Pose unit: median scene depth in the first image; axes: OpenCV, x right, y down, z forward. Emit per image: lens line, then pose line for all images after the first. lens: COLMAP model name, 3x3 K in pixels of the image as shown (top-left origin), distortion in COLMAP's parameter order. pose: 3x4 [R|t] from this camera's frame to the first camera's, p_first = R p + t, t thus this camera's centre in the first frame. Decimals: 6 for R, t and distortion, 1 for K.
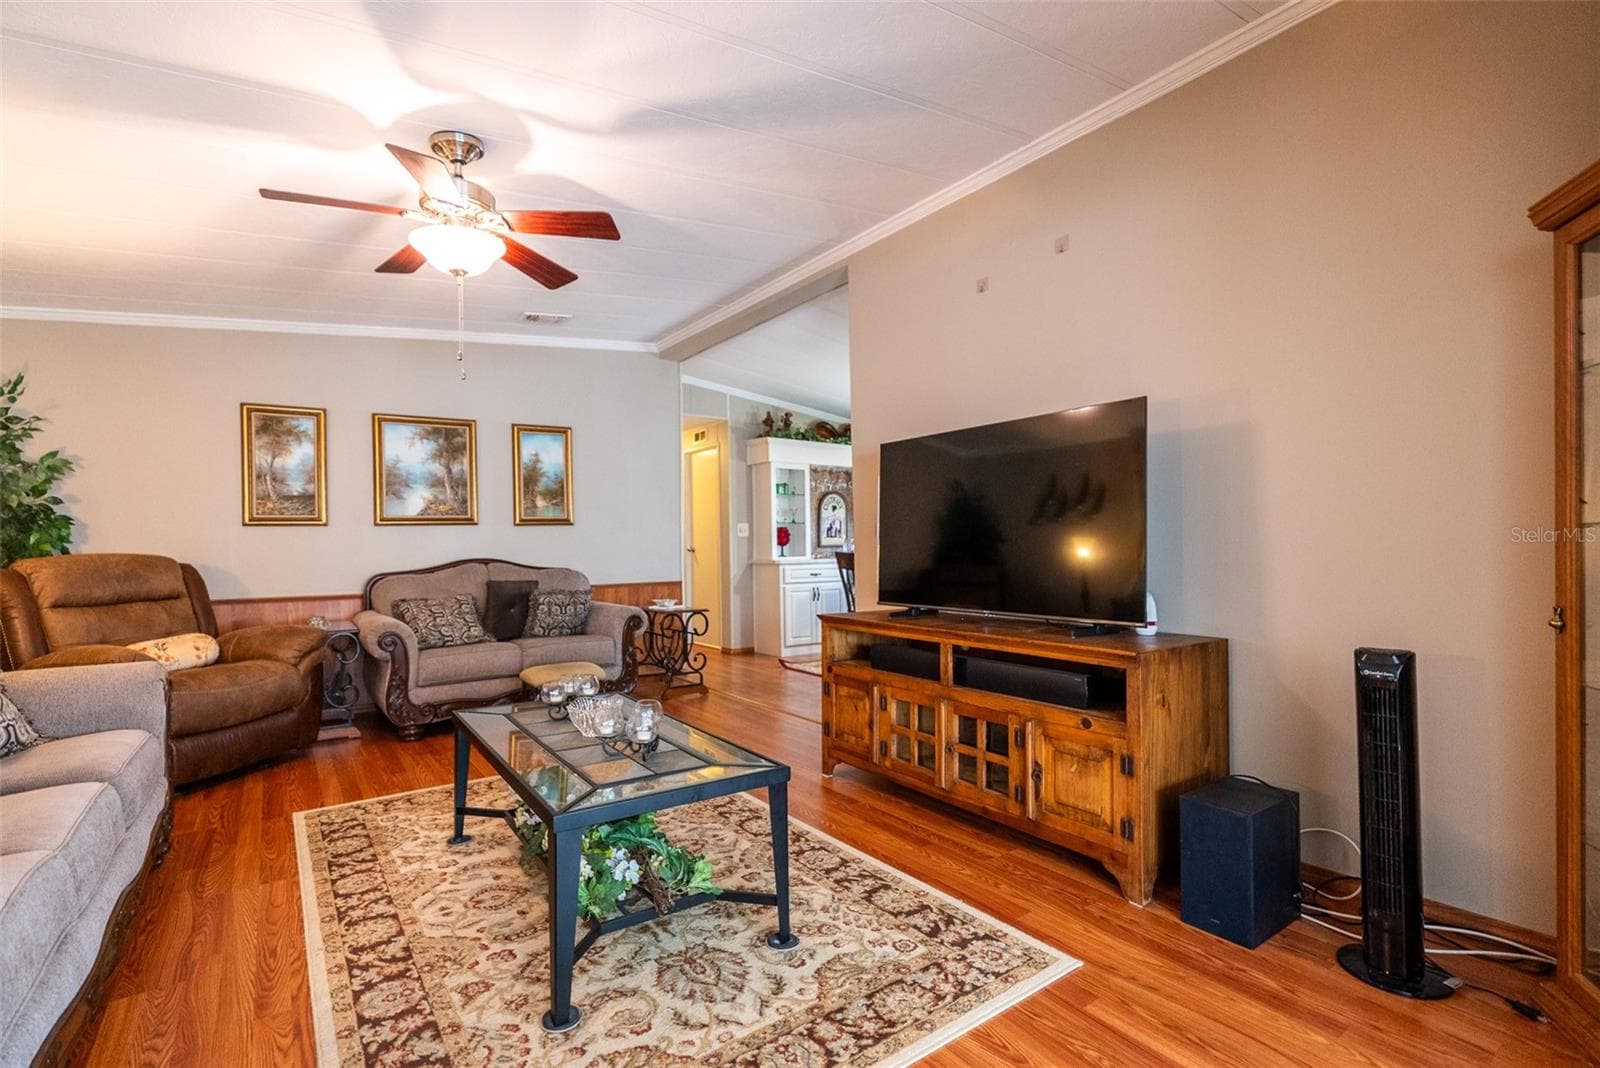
lens RADIAL K [[728.9, 0, 790.2], [0, 728.9, 538.9], [0, 0, 1]] dist [-0.004528, 0.001150]
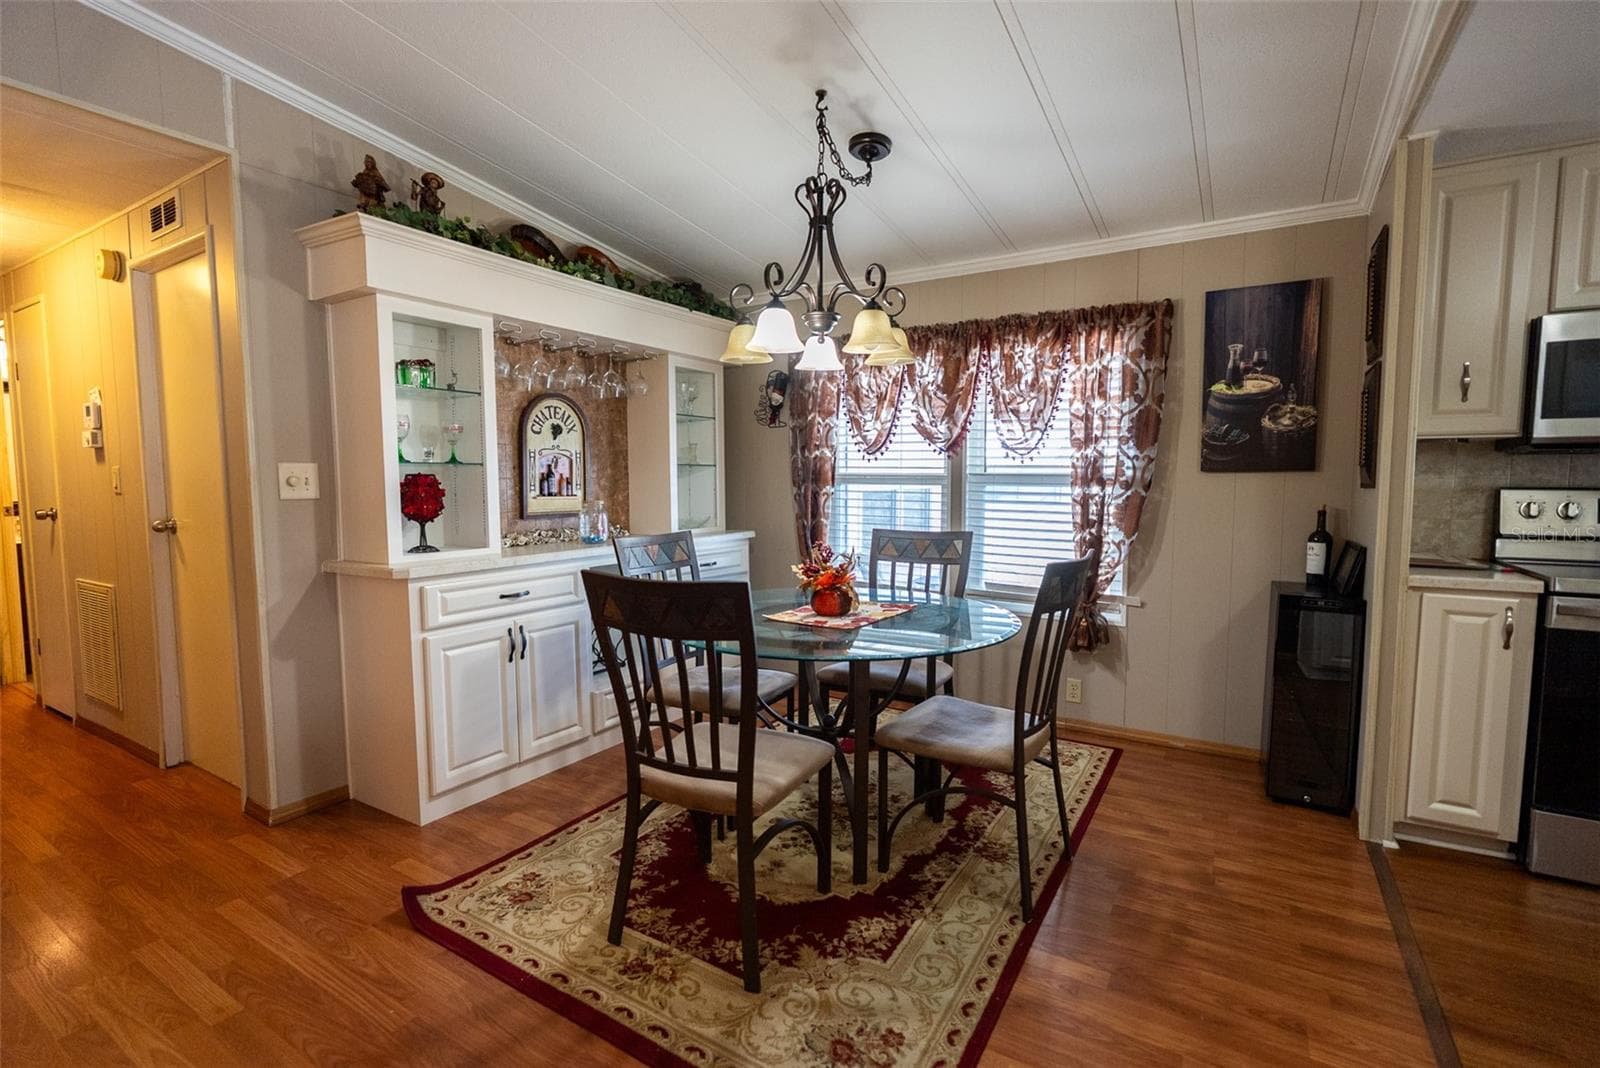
lens RADIAL K [[728.9, 0, 790.2], [0, 728.9, 538.9], [0, 0, 1]] dist [-0.004528, 0.001150]
pose [[0.922947, -0.020467, 0.384382, 0.034277], [-0.014343, 0.996063, 0.087477, -0.030008], [-0.384659, -0.086250, 0.919020, 0.924525]]
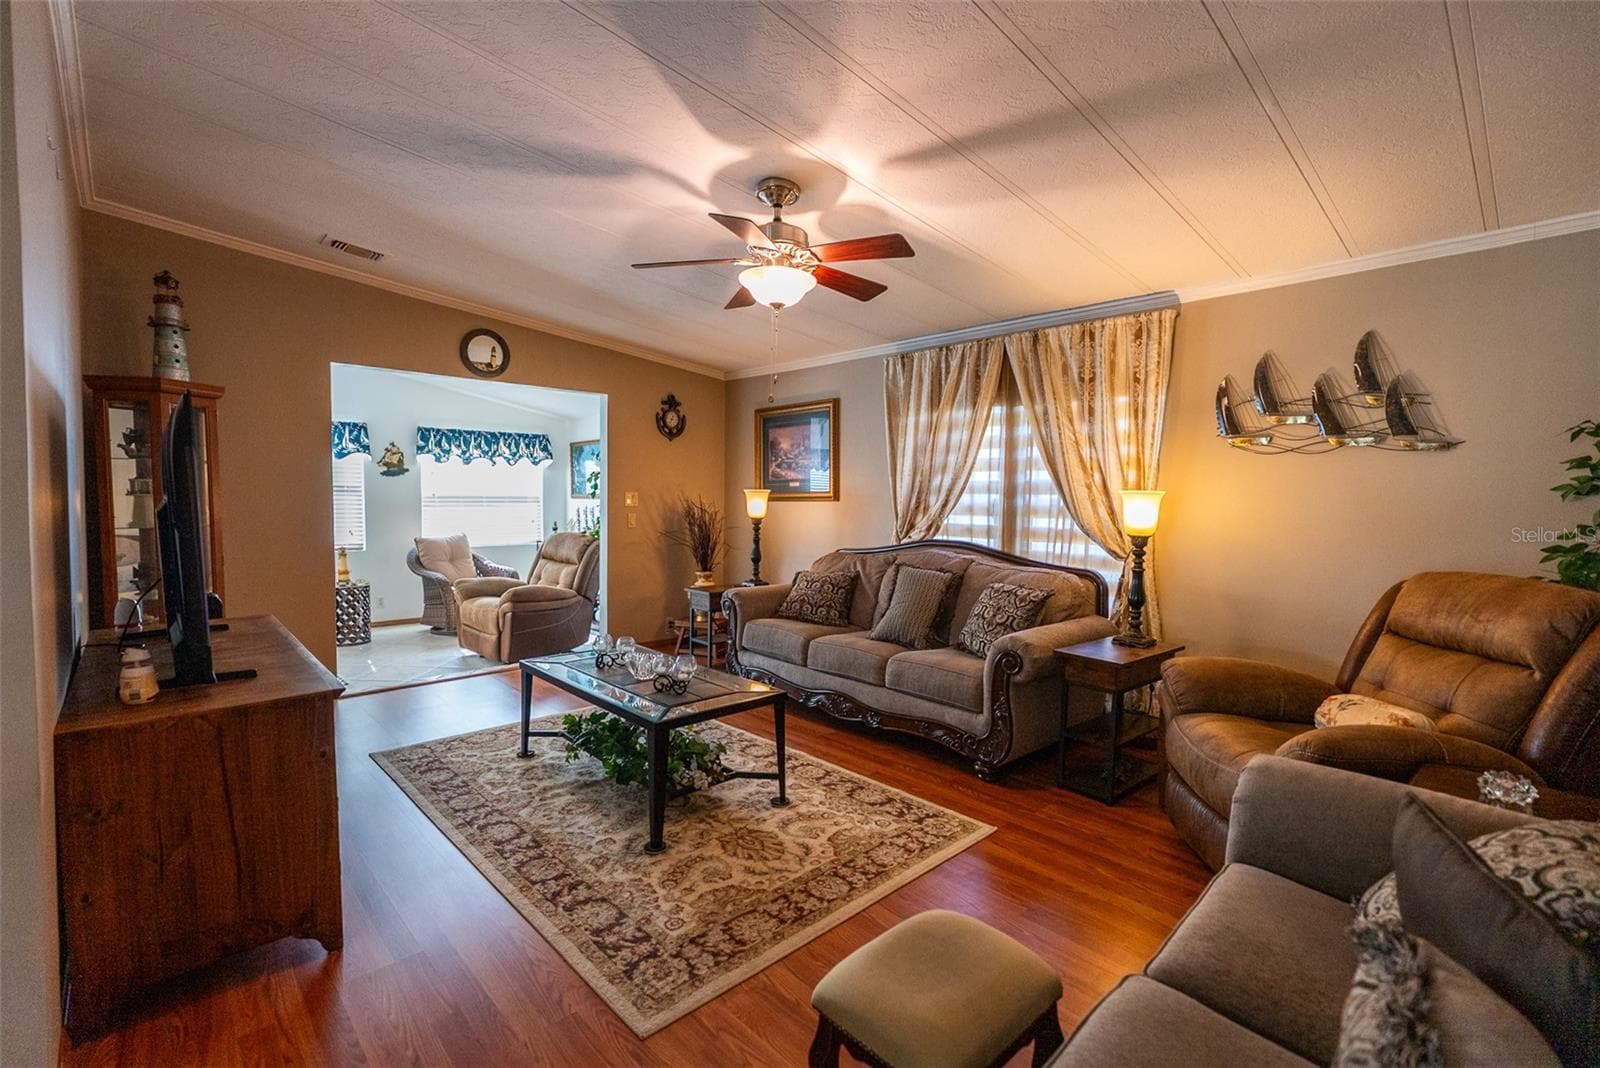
lens RADIAL K [[719.0, 0, 785.5], [0, 719.0, 528.8], [0, 0, 1]] dist [-0.004271, 0.000134]
pose [[-0.991865, 0.006639, -0.127119, -0.184671], [0.001338, 0.999128, 0.041741, -0.037637], [0.127285, 0.041231, -0.991009, 1.214933]]
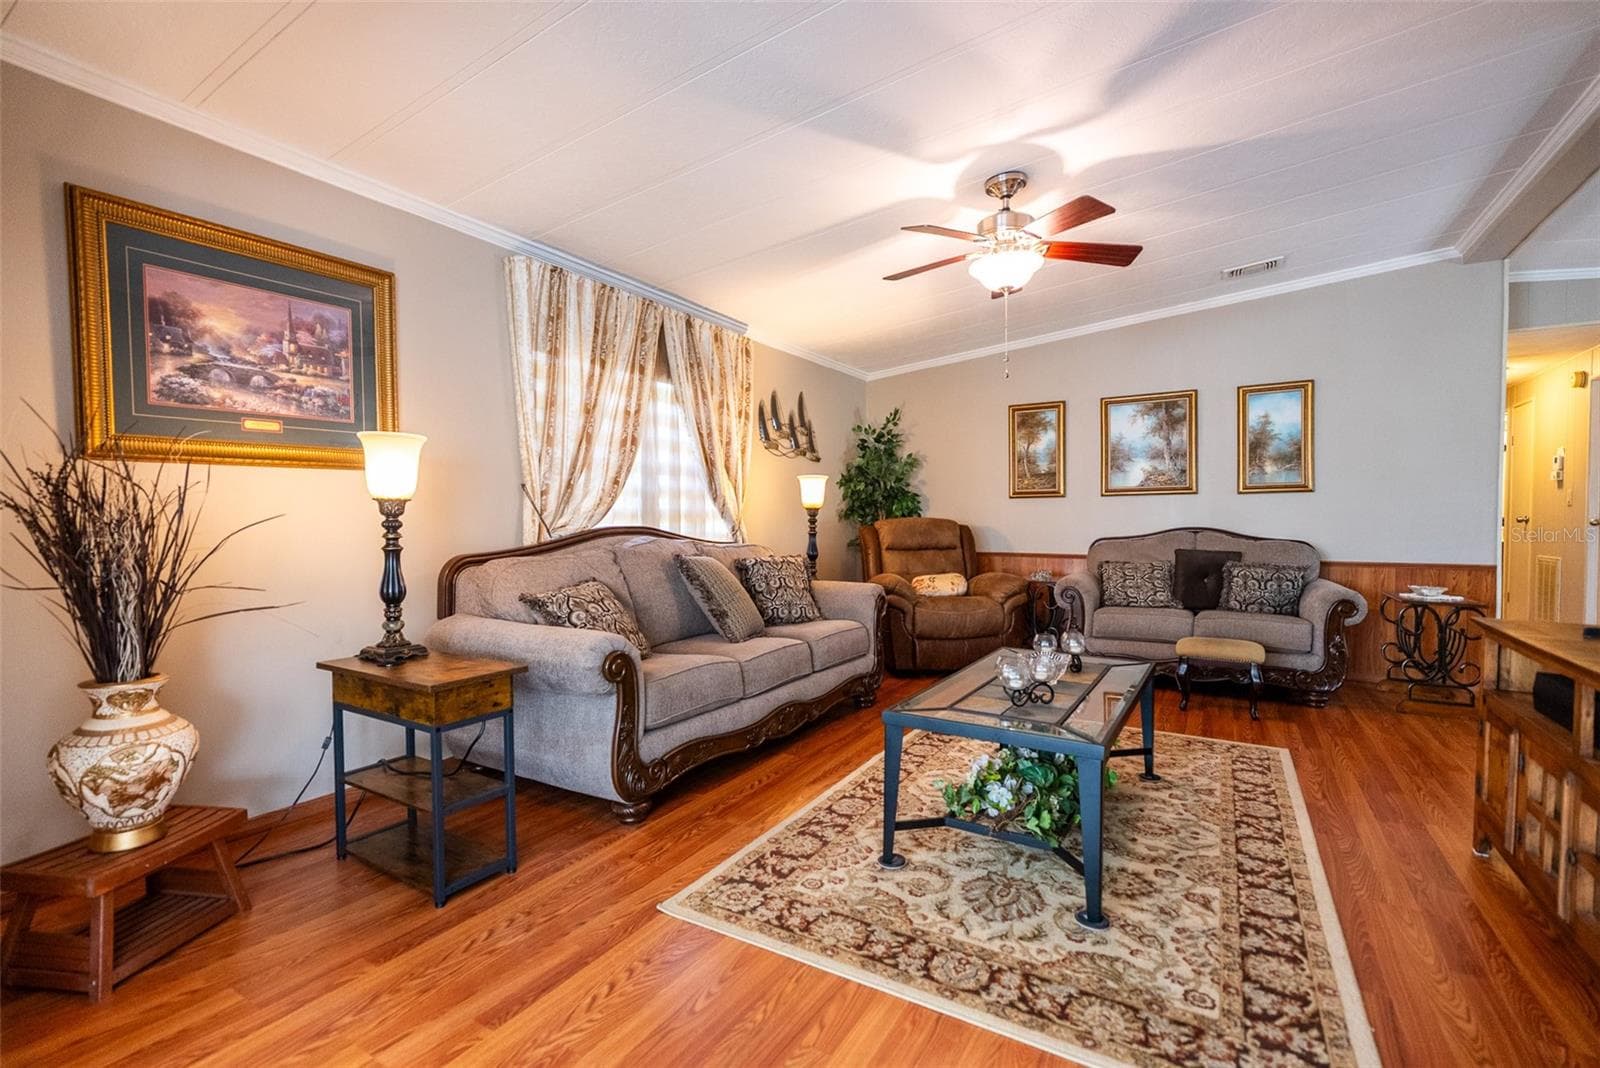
lens RADIAL K [[720.7, 0, 804.7], [0, 720.7, 534.9], [0, 0, 1]] dist [-0.003094, 0.000339]
pose [[0.409865, 0.033274, -0.911539, 0.296308], [0.001922, 0.999301, 0.037342, -0.000767], [0.912144, -0.017058, 0.409514, 0.110523]]
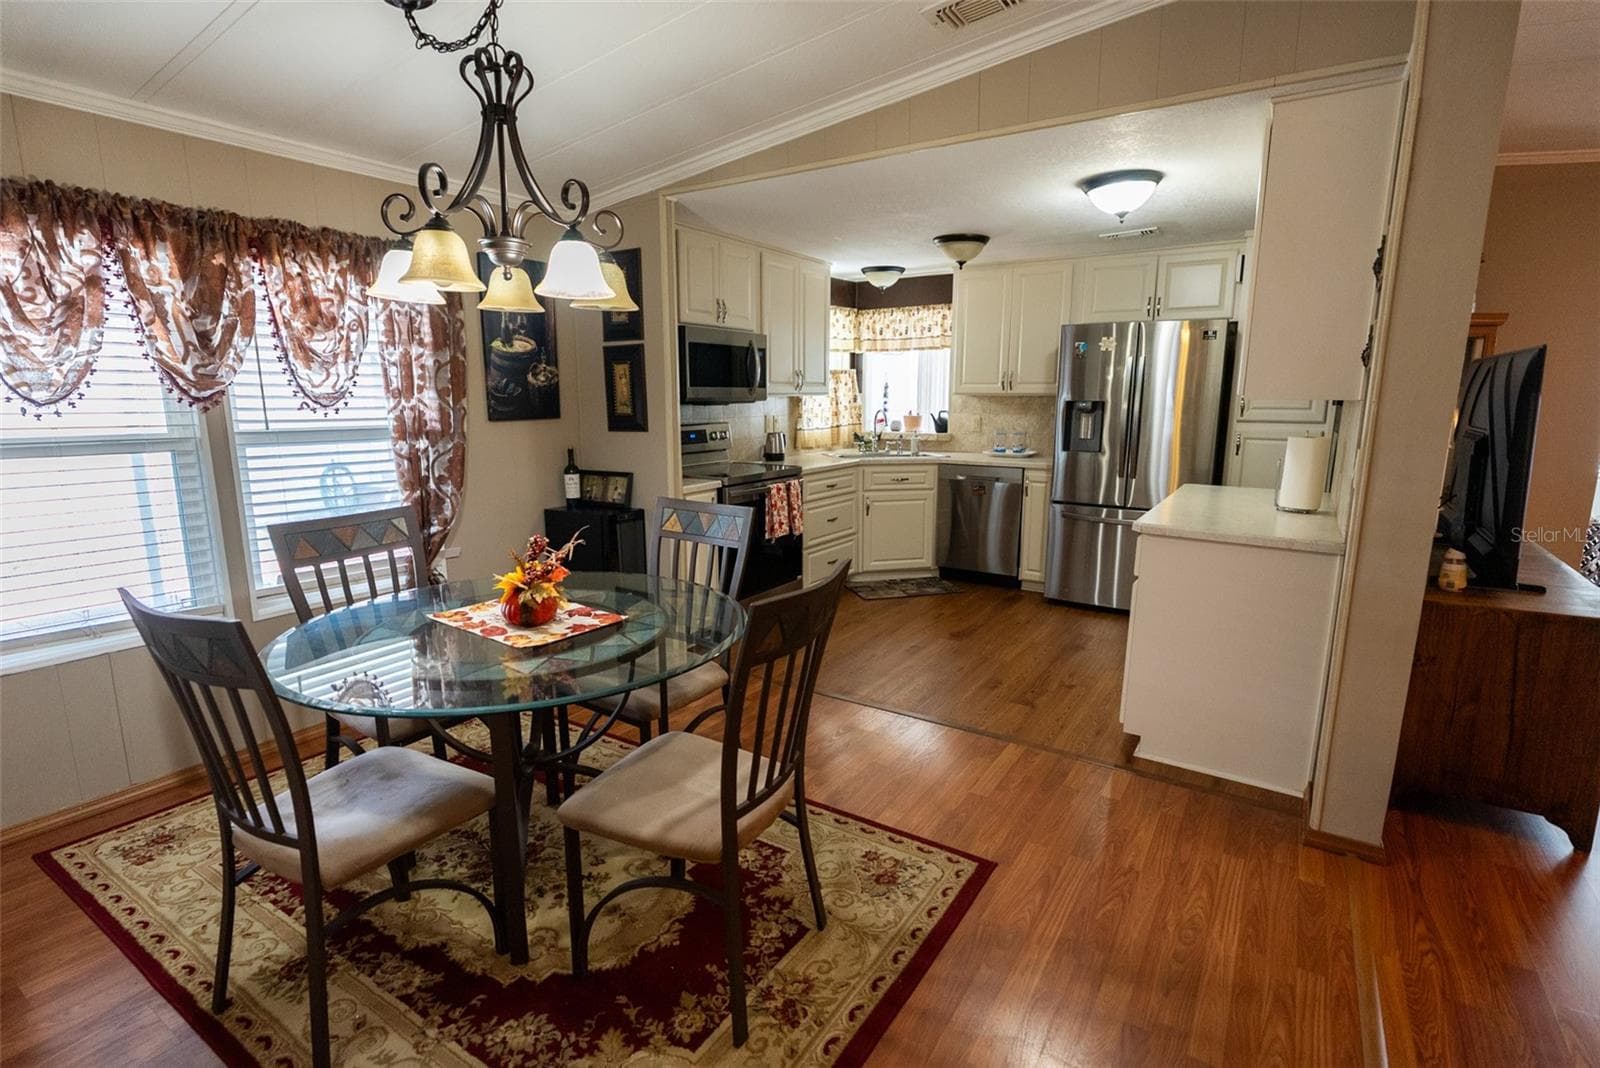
lens RADIAL K [[772.2, 0, 800.0], [0, 772.2, 534.0], [0, 0, 1]] dist [-0.004184, 0.000516]
pose [[-0.369910, -0.156983, 0.915709, -0.213009], [-0.003613, 0.985857, 0.167549, -0.059146], [-0.929060, 0.058669, -0.365246, 1.429036]]
